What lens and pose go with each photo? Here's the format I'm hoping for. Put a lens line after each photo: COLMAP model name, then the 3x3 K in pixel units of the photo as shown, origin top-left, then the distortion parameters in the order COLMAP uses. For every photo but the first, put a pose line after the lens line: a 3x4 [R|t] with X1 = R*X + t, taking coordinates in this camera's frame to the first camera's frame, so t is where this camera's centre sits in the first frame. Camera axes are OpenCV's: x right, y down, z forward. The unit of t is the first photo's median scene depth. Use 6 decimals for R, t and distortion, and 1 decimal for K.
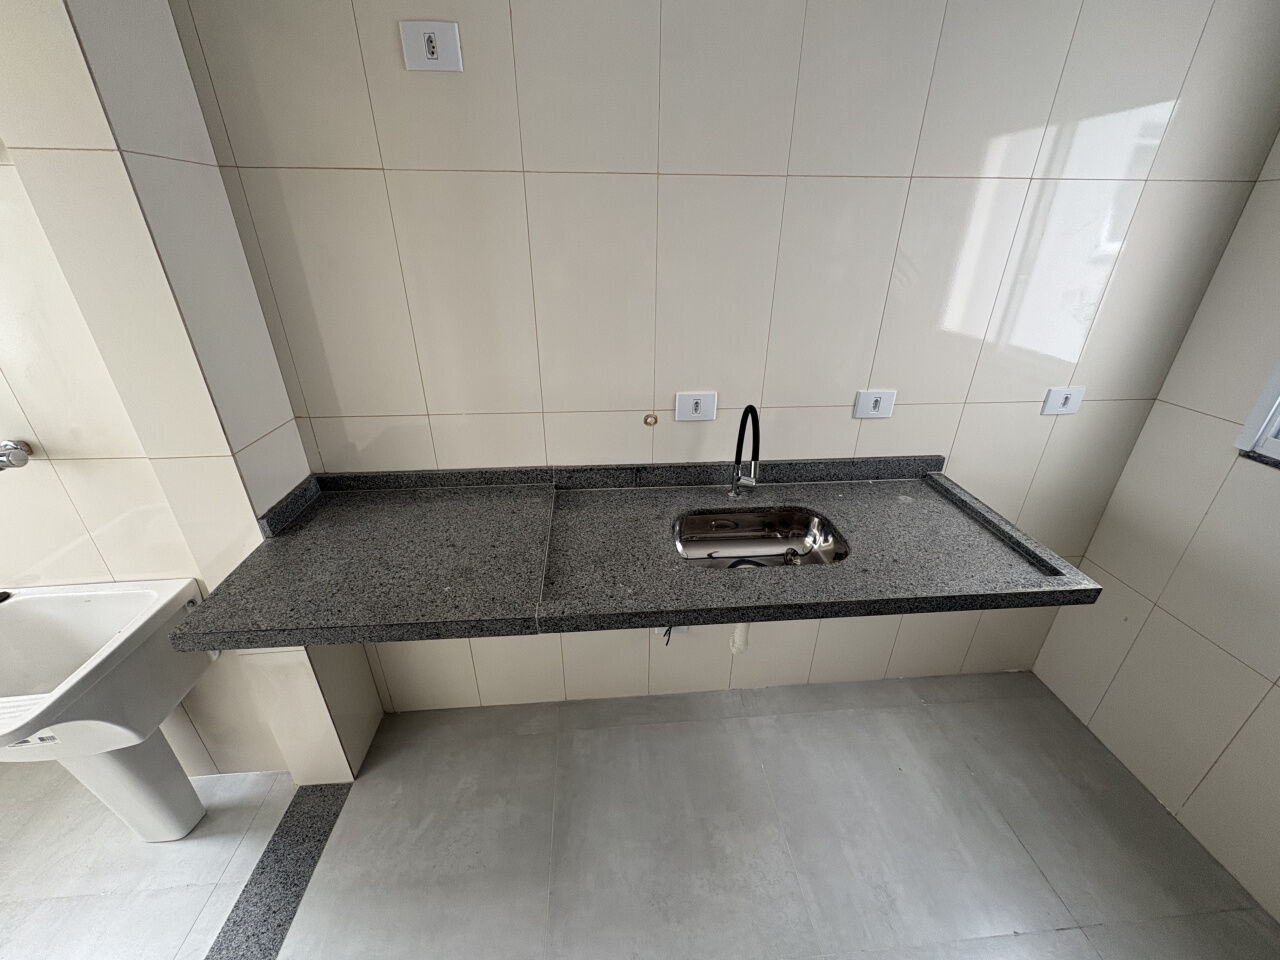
lens RADIAL K [[511.4, 0, 639.3], [0, 511.4, 479.6], [0, 0, 1]] dist [0.001202, -0.000246]
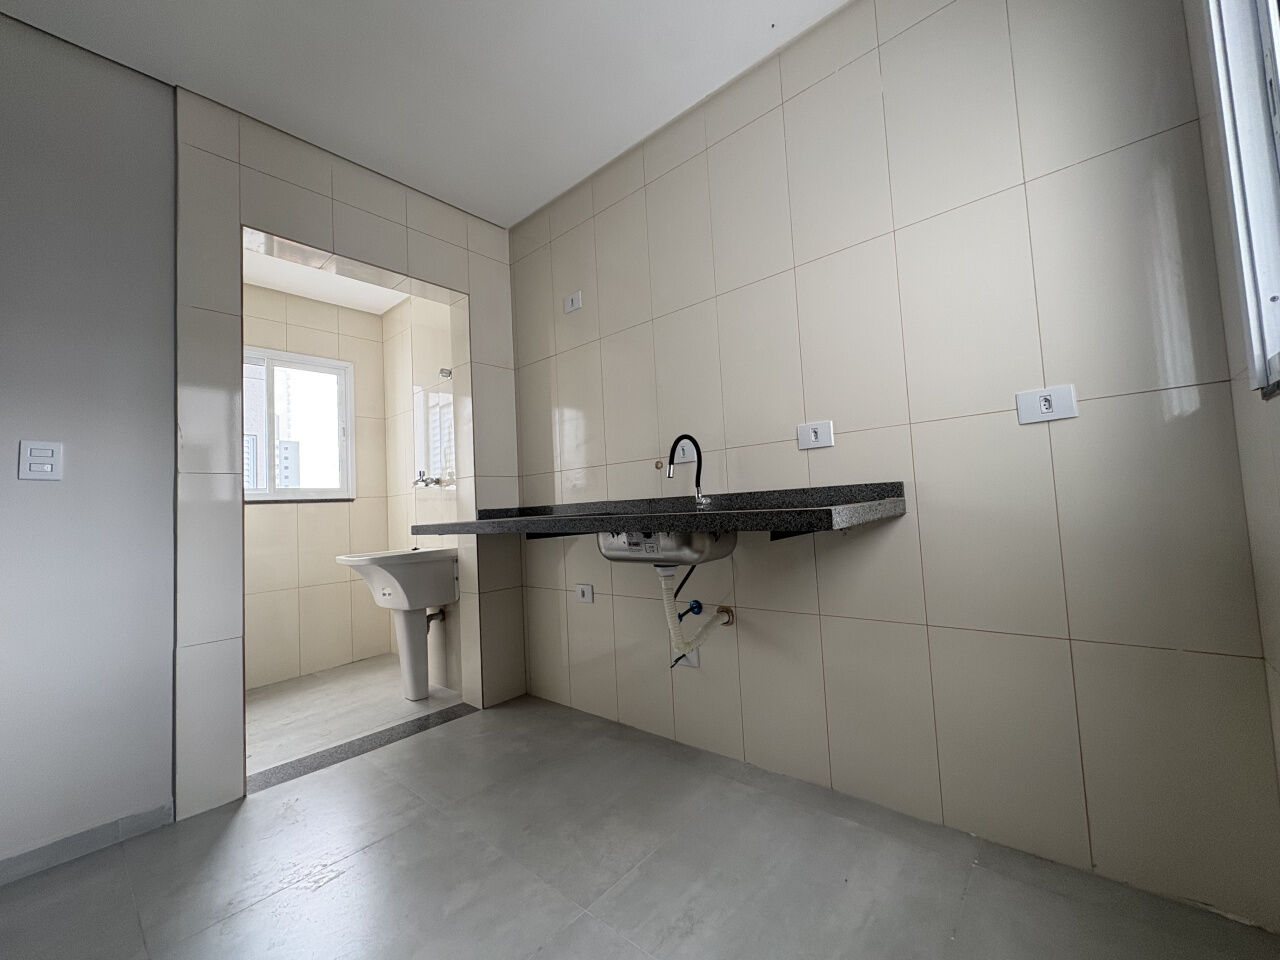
lens RADIAL K [[511.4, 0, 639.3], [0, 511.4, 479.6], [0, 0, 1]] dist [0.001202, -0.000246]
pose [[0.695090, -0.081776, -0.714257, 0.976647], [-0.263532, 0.895372, -0.358972, 0.436864], [0.668881, 0.437747, 0.600813, 0.115772]]
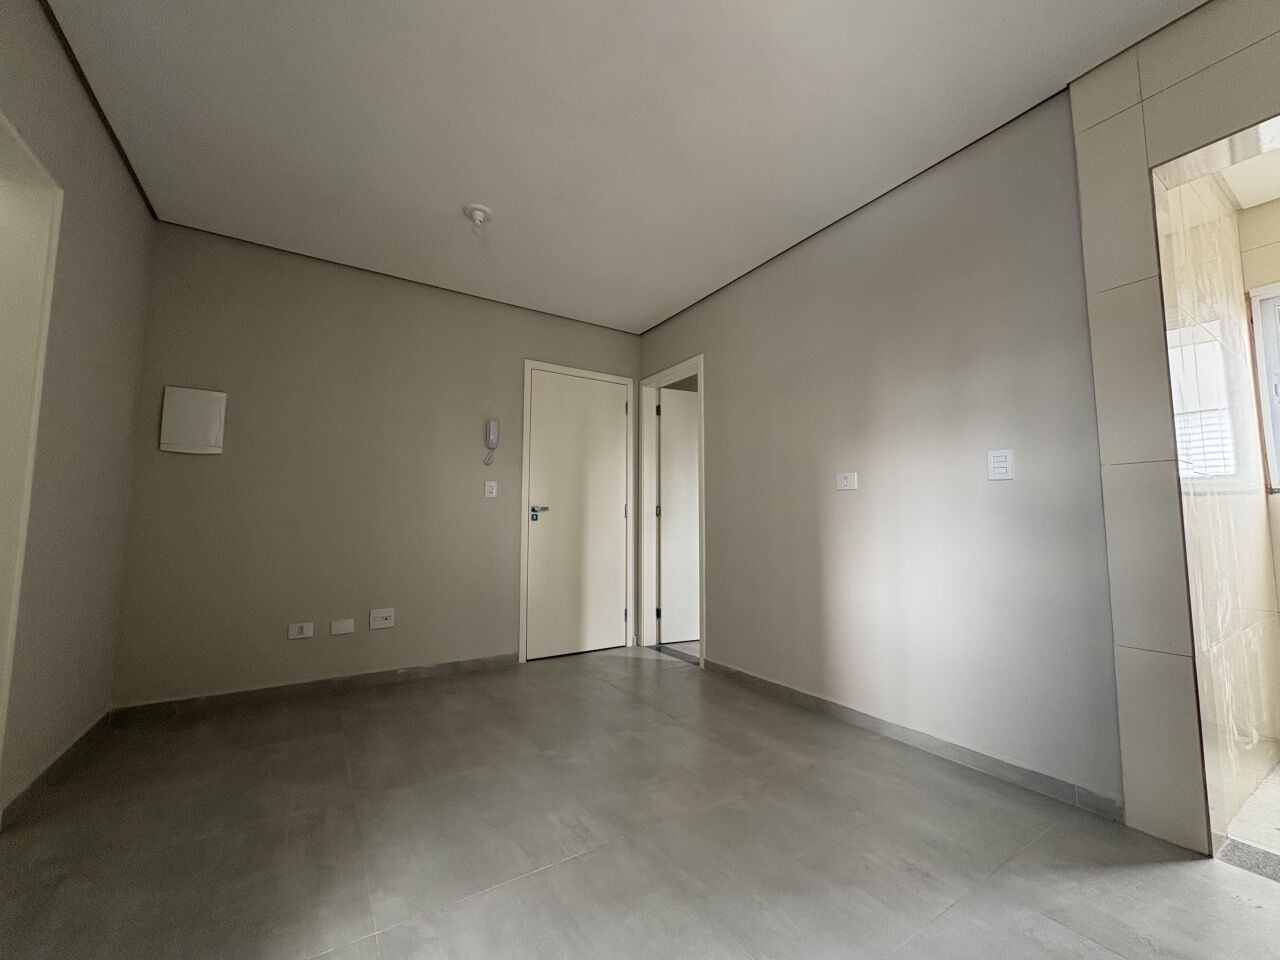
lens RADIAL K [[513.2, 0, 640.7], [0, 513.2, 479.0], [0, 0, 1]] dist [0.000653, 0.000272]
pose [[-0.881462, -0.047572, -0.469852, 0.867114], [-0.211431, 0.929386, 0.302554, 0.184871], [0.422281, 0.366032, -0.829276, 0.626056]]
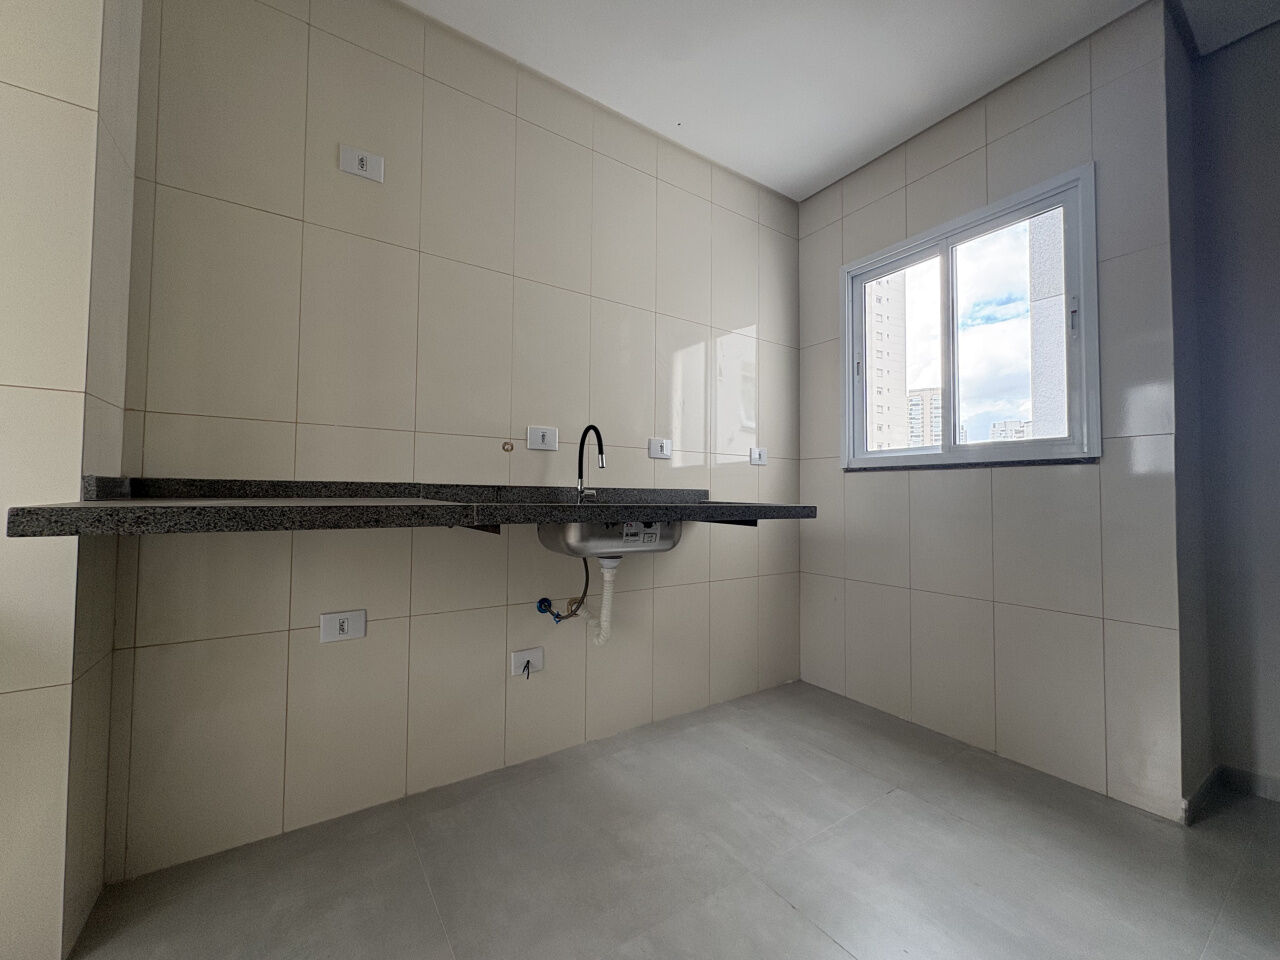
lens RADIAL K [[513.2, 0, 640.7], [0, 513.2, 479.0], [0, 0, 1]] dist [0.000653, 0.000272]
pose [[0.871482, 0.019690, 0.490032, -0.291272], [0.209978, 0.887997, -0.409109, 0.503539], [-0.443202, 0.459427, 0.769739, -0.044978]]
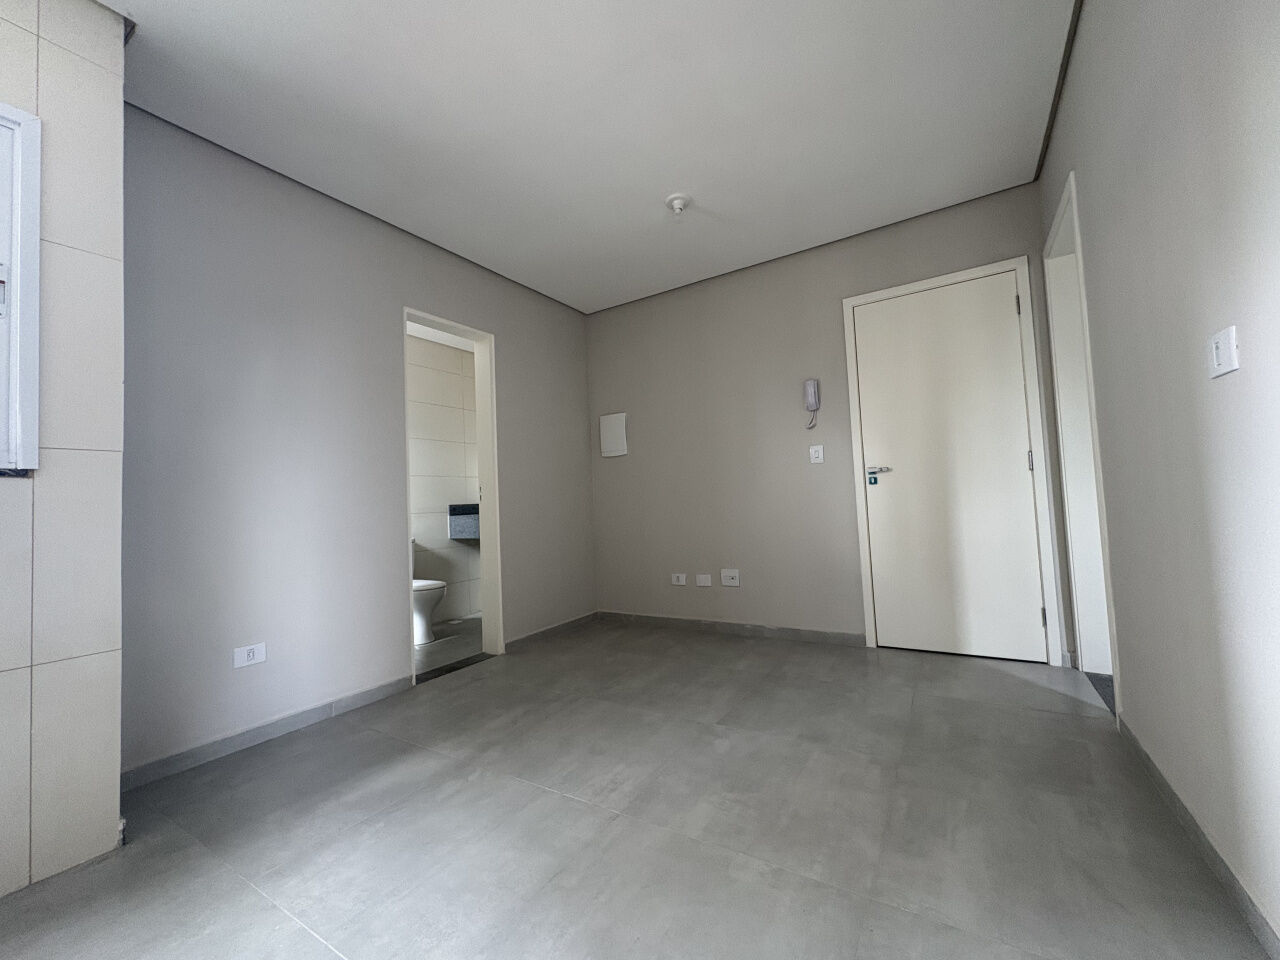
lens RADIAL K [[511.4, 0, 639.3], [0, 511.4, 479.6], [0, 0, 1]] dist [0.001202, -0.000246]
pose [[-0.797857, 0.060985, 0.599754, -0.296848], [0.301354, 0.901995, 0.309177, 0.275404], [-0.522120, 0.427417, -0.738041, 0.464990]]
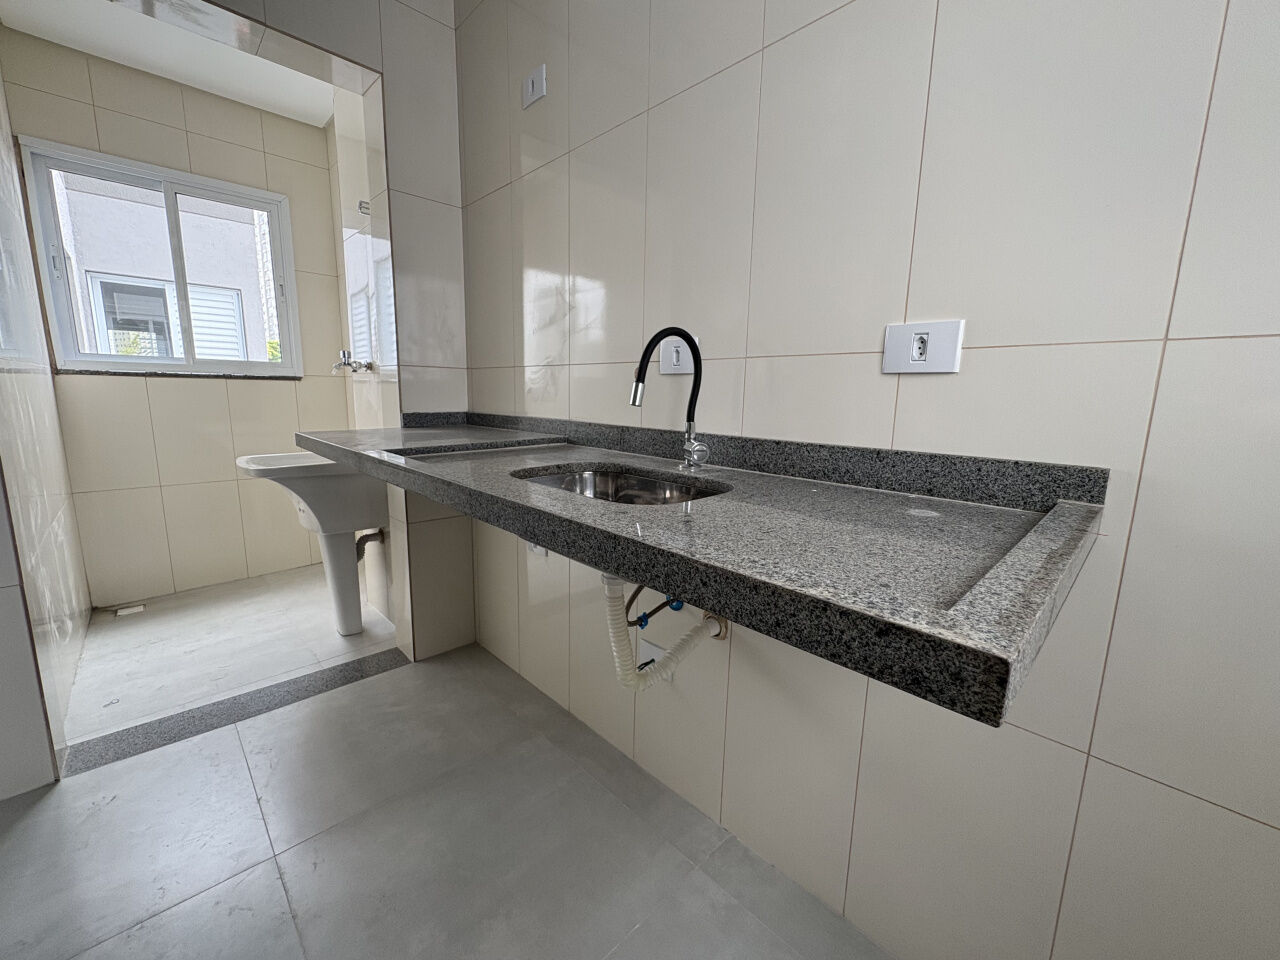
lens RADIAL K [[511.4, 0, 639.3], [0, 511.4, 479.6], [0, 0, 1]] dist [0.001202, -0.000246]
pose [[0.632862, 0.137578, -0.761943, 0.706880], [-0.354936, 0.926144, -0.127580, 0.164828], [0.688118, 0.351182, 0.634953, 0.482681]]
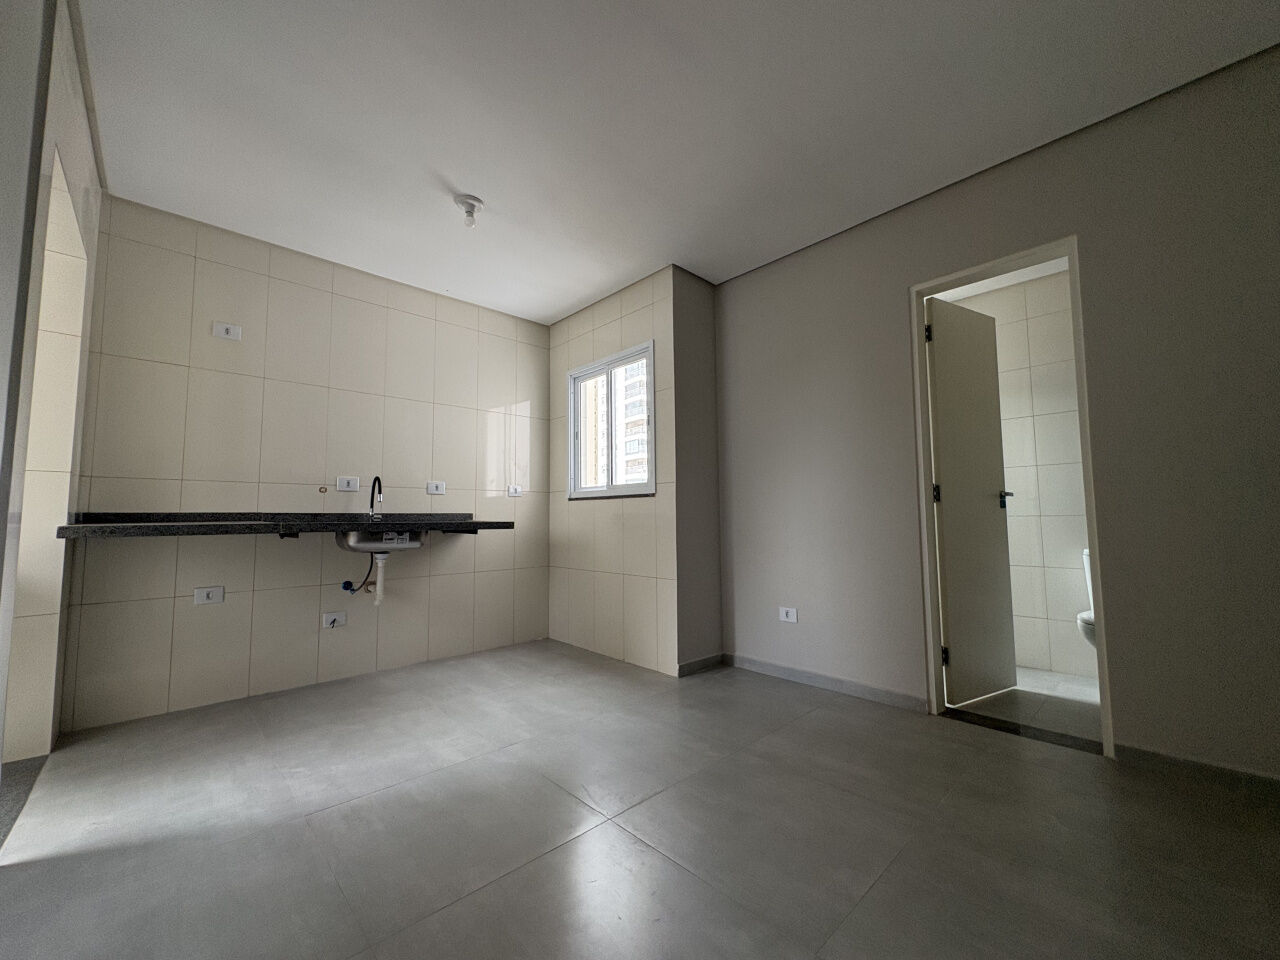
lens RADIAL K [[513.2, 0, 640.7], [0, 513.2, 479.0], [0, 0, 1]] dist [0.000653, 0.000272]
pose [[0.781600, 0.036136, 0.622733, -0.255762], [0.283939, 0.868289, -0.406760, 1.007466], [-0.555410, 0.494741, 0.668394, -1.059509]]
